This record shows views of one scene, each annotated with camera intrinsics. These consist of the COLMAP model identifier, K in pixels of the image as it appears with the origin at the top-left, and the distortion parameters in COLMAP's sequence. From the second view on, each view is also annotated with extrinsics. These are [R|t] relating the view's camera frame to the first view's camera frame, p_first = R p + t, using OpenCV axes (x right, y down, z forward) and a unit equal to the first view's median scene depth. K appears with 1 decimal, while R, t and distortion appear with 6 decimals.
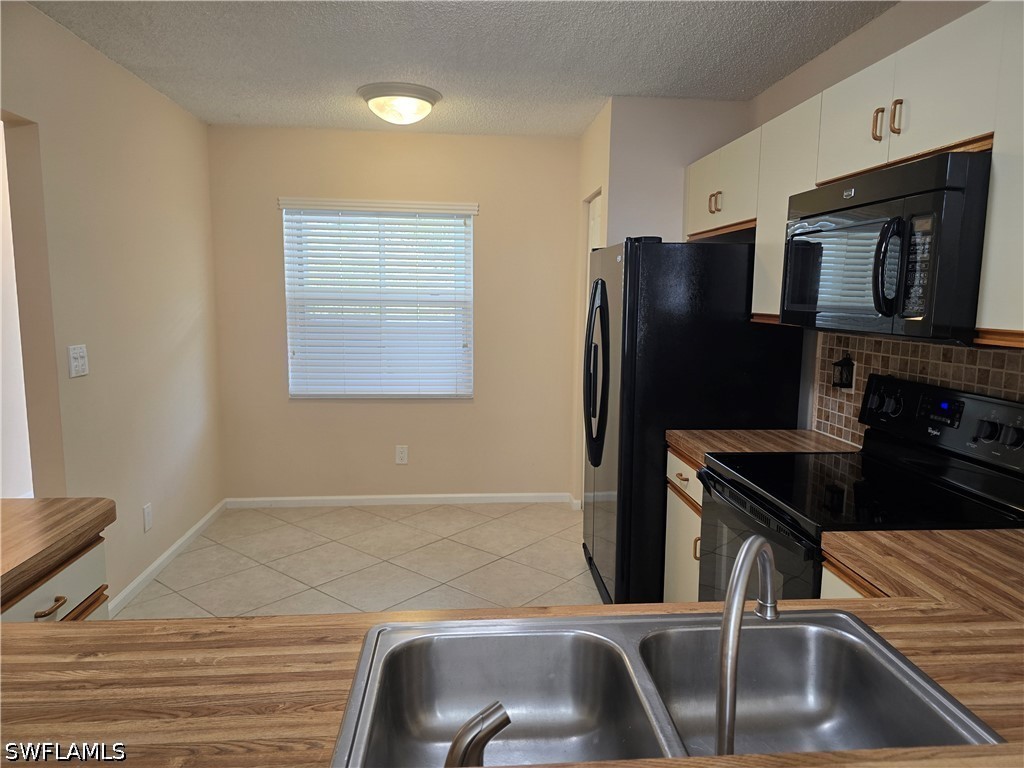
lens RADIAL K [[694.4, 0, 519.4], [0, 694.4, 389.2], [0, 0, 1]] dist [0.057629, -0.050830]
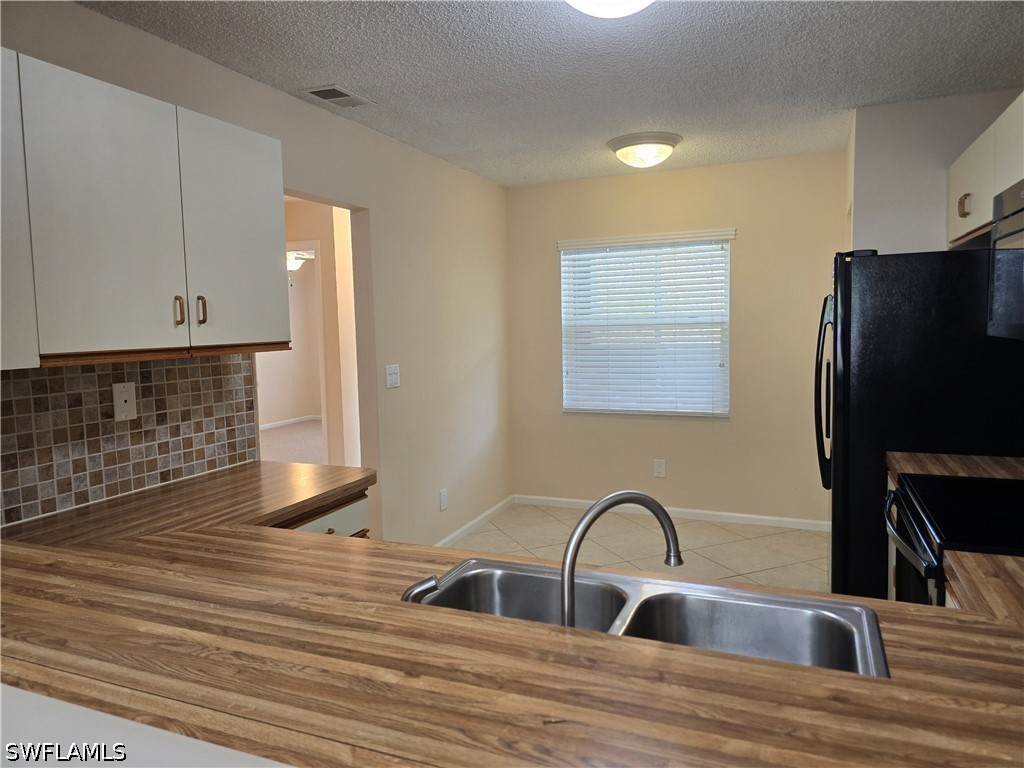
lens RADIAL K [[694.4, 0, 518.7], [0, 694.4, 381.2], [0, 0, 1]] dist [0.057629, -0.050830]
pose [[0.883409, 0.006765, -0.468553, 0.162032], [-0.029412, 0.998725, -0.041034, 0.013179], [0.467678, 0.050031, 0.882482, -0.057053]]
